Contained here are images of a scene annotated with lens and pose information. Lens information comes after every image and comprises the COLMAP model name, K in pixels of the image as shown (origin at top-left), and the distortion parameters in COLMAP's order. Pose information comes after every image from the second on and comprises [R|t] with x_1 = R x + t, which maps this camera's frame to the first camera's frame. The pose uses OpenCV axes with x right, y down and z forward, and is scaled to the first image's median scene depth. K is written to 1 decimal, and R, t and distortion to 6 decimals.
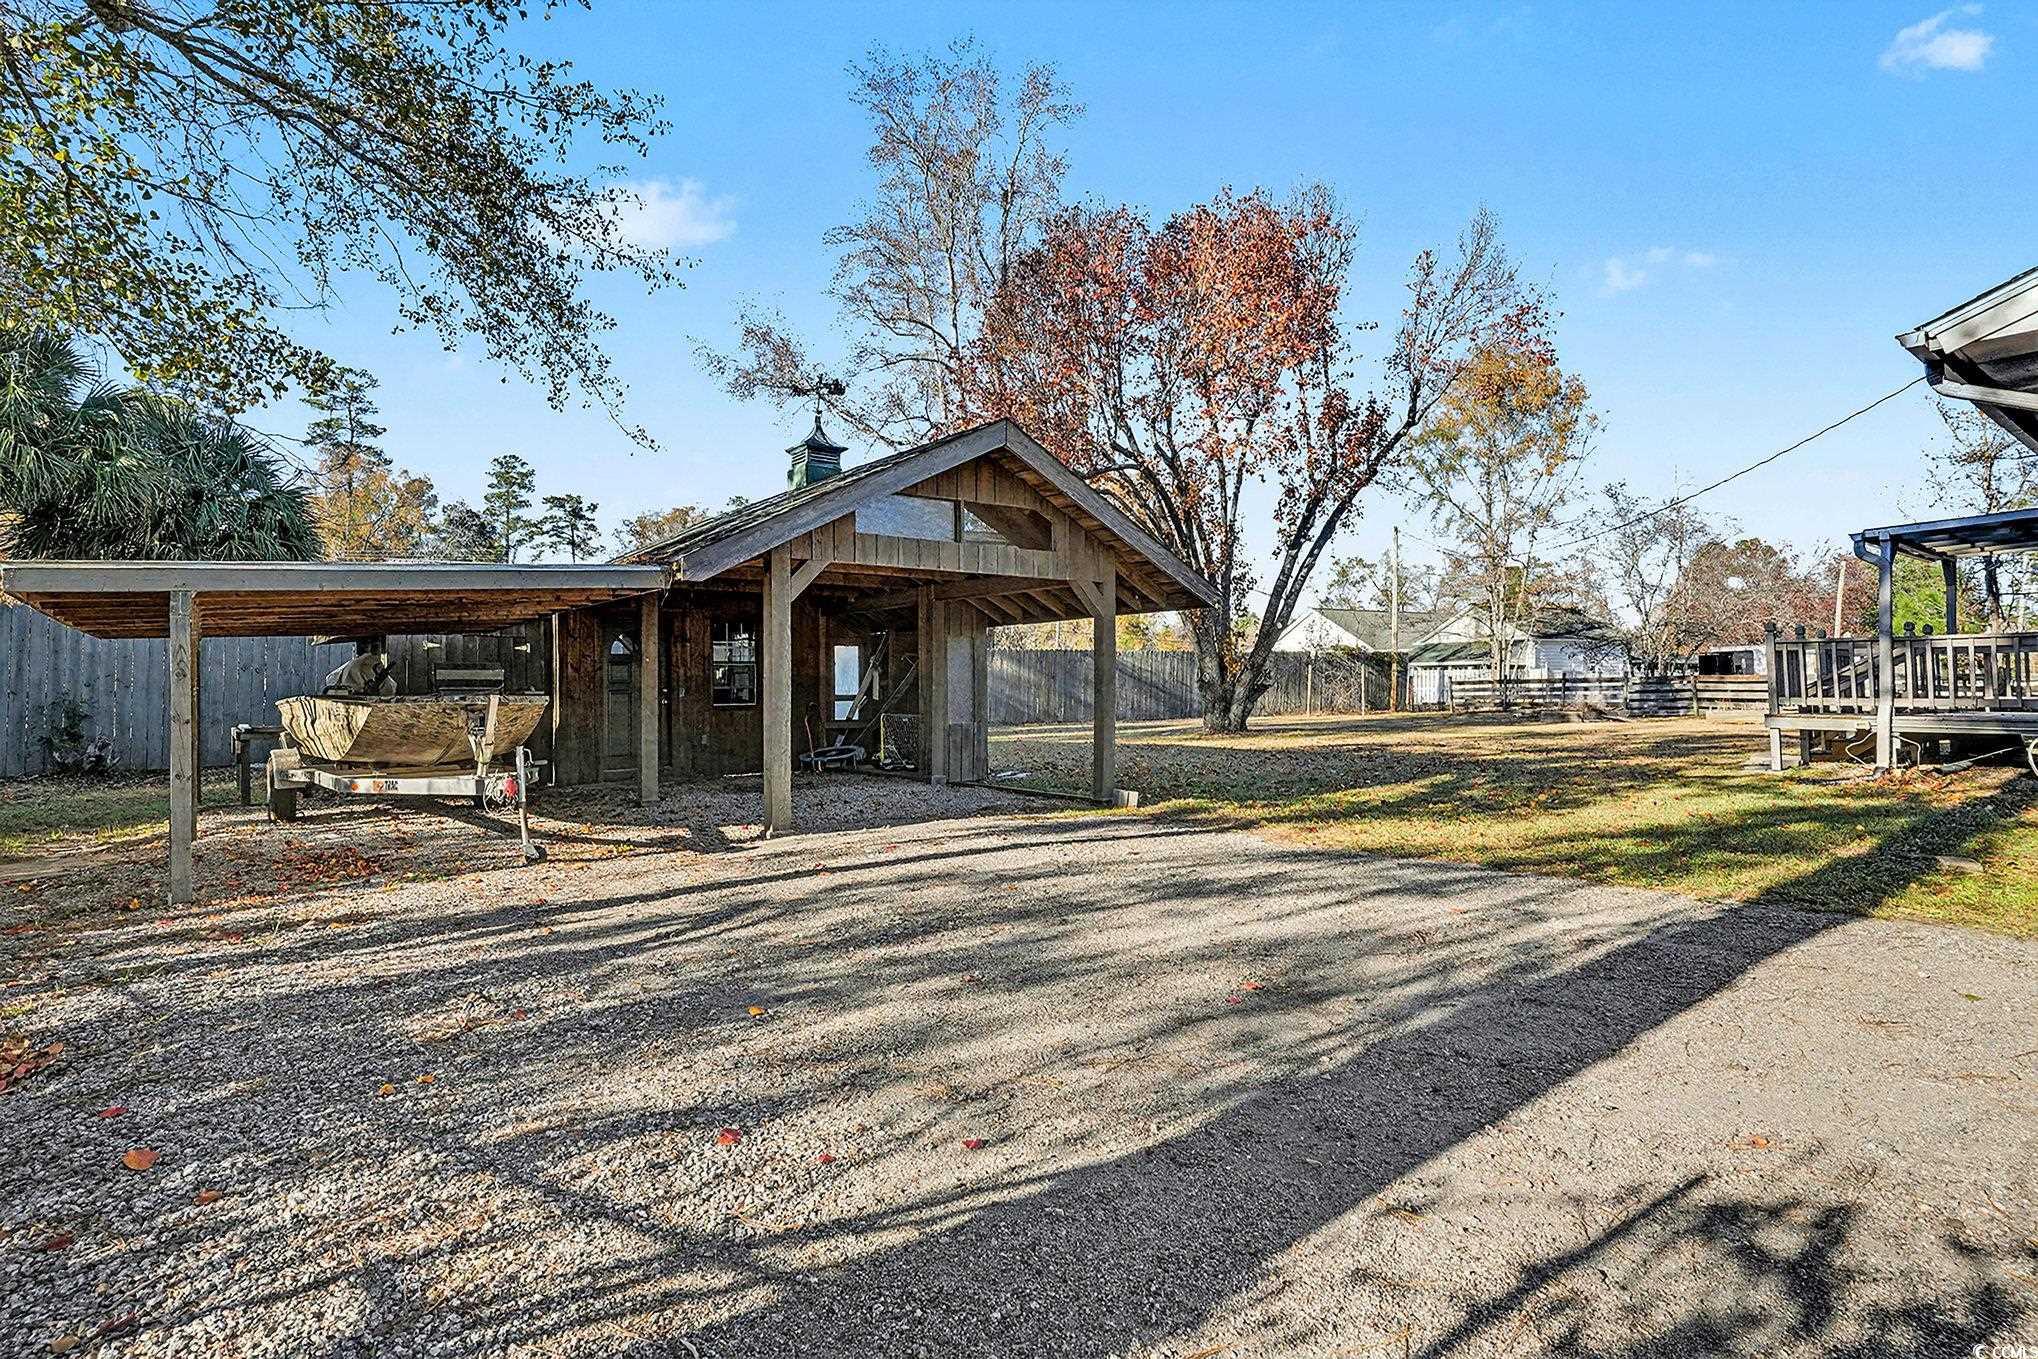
lens RADIAL K [[994.6, 0, 1009.4], [0, 994.6, 679.1], [0, 0, 1]] dist [-0.065886, 0.026702]
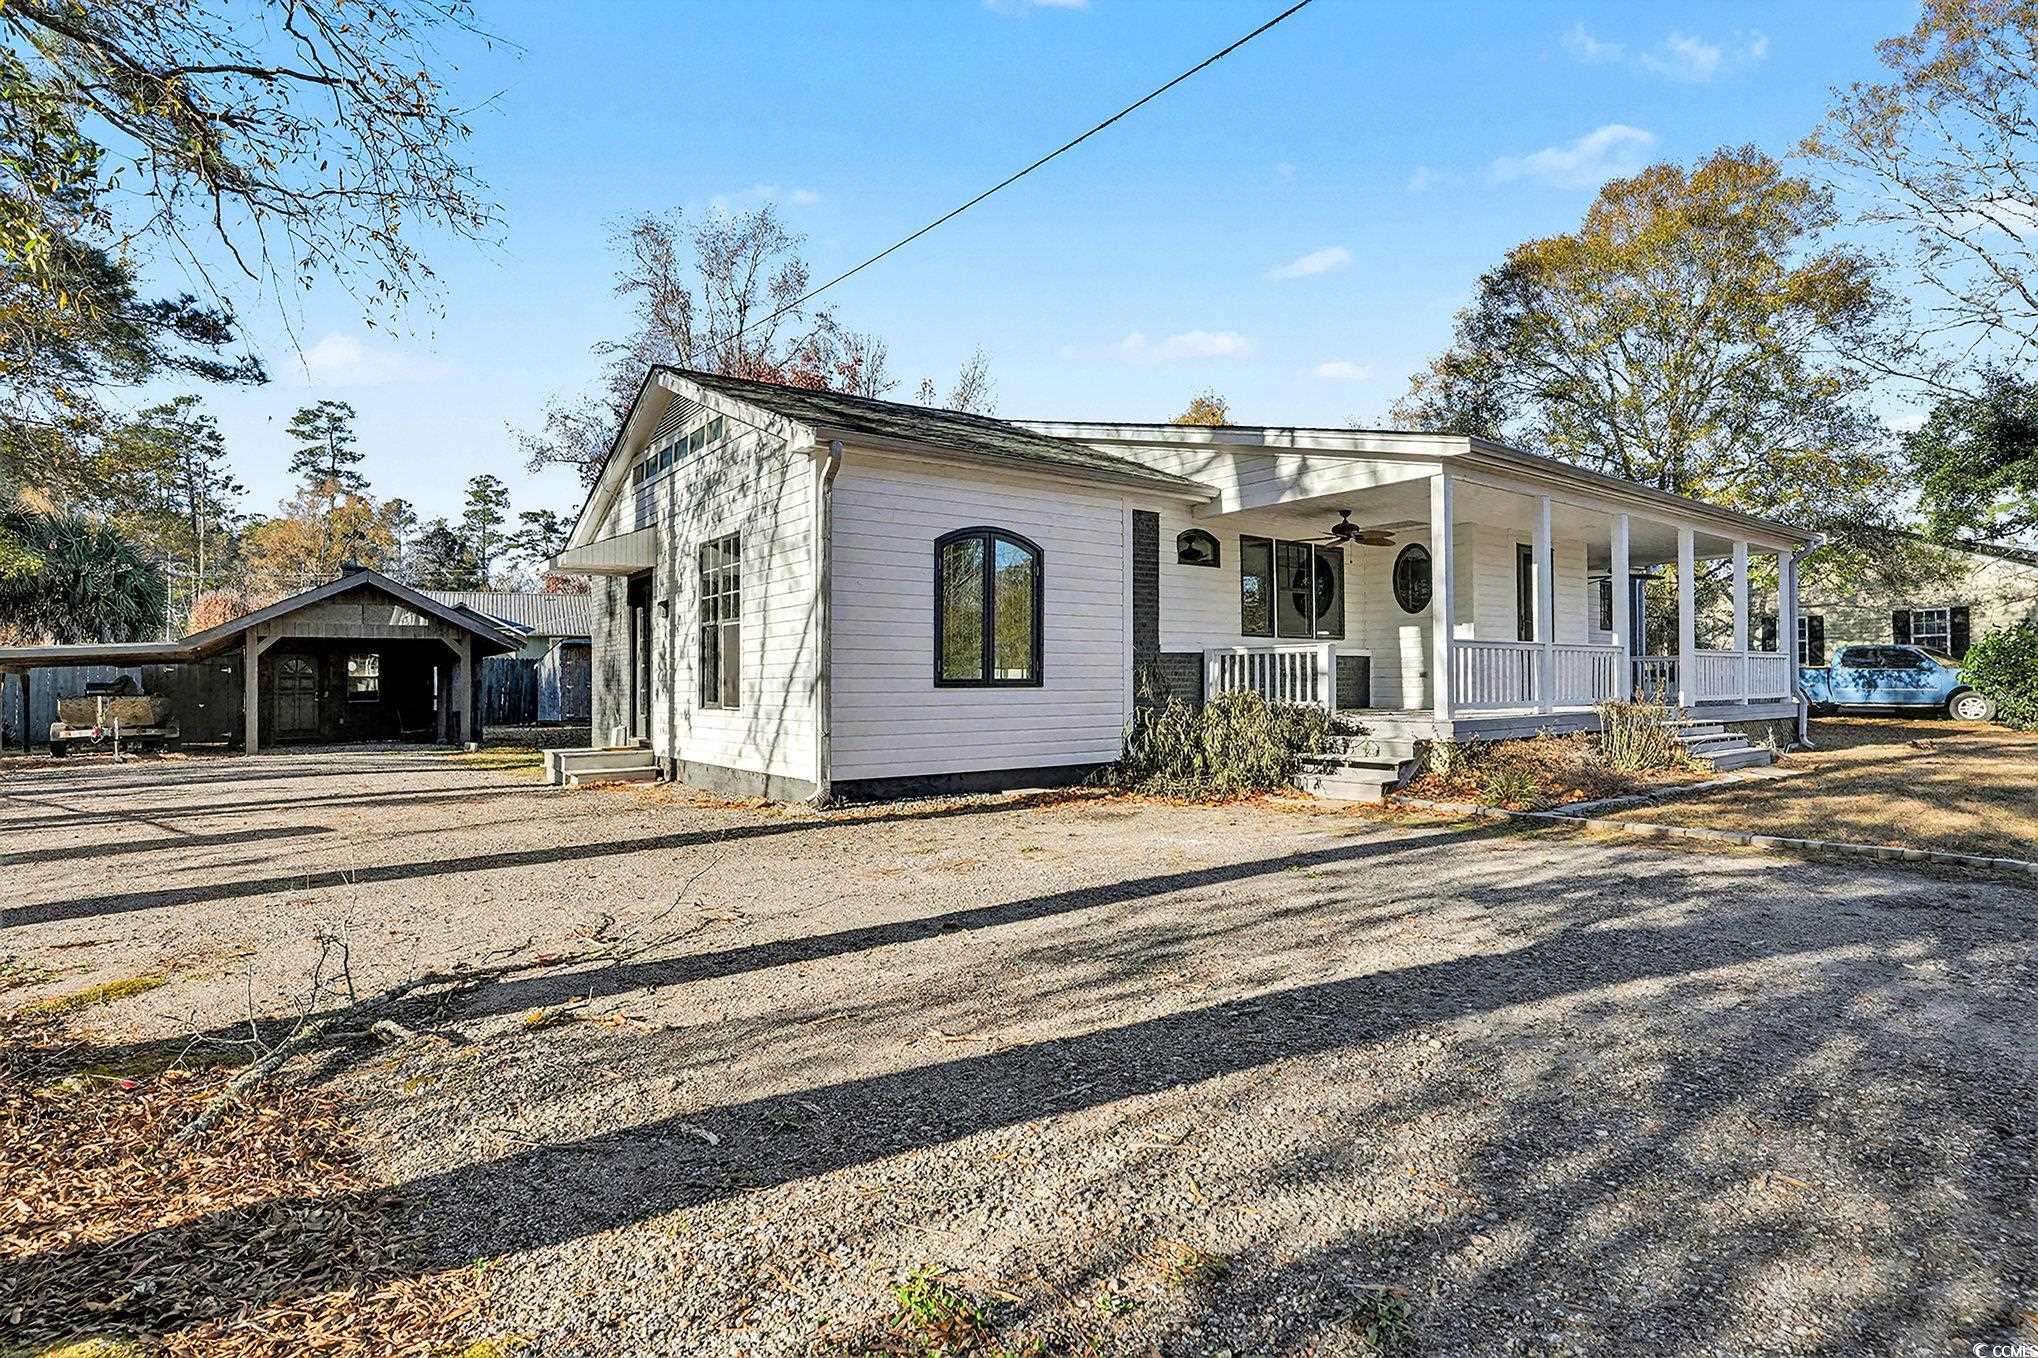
lens RADIAL K [[994.6, 0, 1009.4], [0, 994.6, 678.6], [0, 0, 1]] dist [-0.065886, 0.026702]
pose [[0.999774, -0.003177, -0.021044, 0.098617], [0.003167, 0.999995, -0.000478, -0.001031], [0.021045, 0.000412, 0.999778, -0.075337]]
